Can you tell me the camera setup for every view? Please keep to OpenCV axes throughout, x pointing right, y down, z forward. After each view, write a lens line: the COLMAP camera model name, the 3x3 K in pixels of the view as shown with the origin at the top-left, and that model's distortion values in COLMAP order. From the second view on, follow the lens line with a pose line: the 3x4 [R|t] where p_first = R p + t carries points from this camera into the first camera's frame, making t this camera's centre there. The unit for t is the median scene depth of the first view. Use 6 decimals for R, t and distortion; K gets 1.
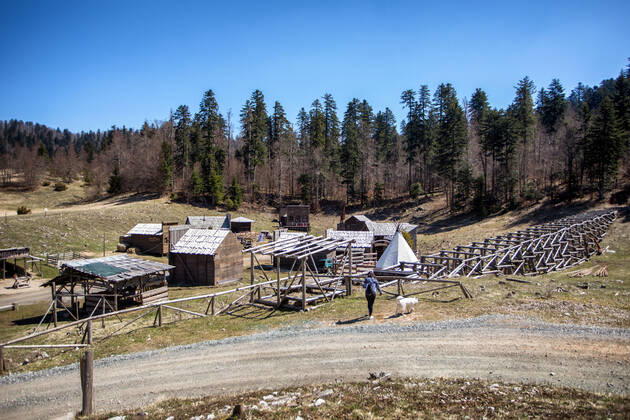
lens RADIAL K [[503.8, 0, 322.0], [0, 503.8, 209.1], [0, 0, 1]] dist [-0.037189, 0.128087]
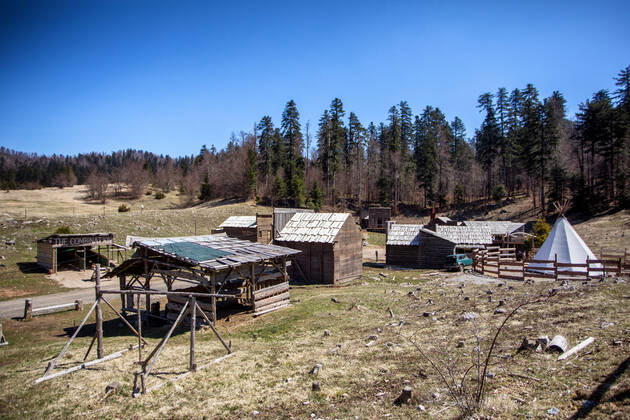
lens RADIAL K [[423.9, 0, 306.2], [0, 423.9, 209.9], [0, 0, 1]] dist [-0.037893, 0.002979]
pose [[0.988117, -0.007150, -0.153536, -0.058822], [0.002112, 0.999455, -0.032951, 0.023156], [0.153688, 0.032235, 0.987593, 0.136420]]
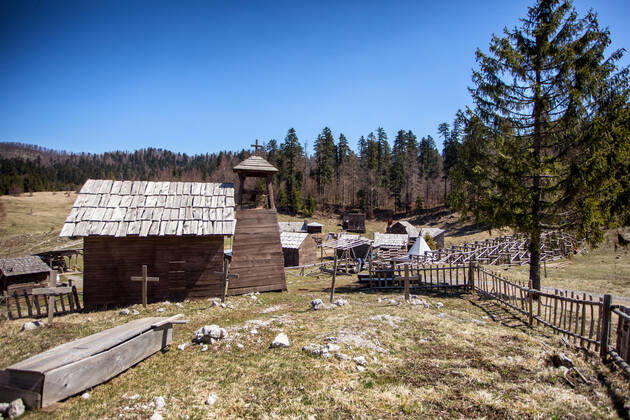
lens RADIAL K [[423.9, 0, 306.2], [0, 423.9, 209.9], [0, 0, 1]] dist [-0.037893, 0.002979]
pose [[0.984384, 0.003268, -0.176003, 0.017390], [-0.004434, 0.999971, -0.006231, -0.009098], [0.175978, 0.006914, 0.984370, -0.121683]]
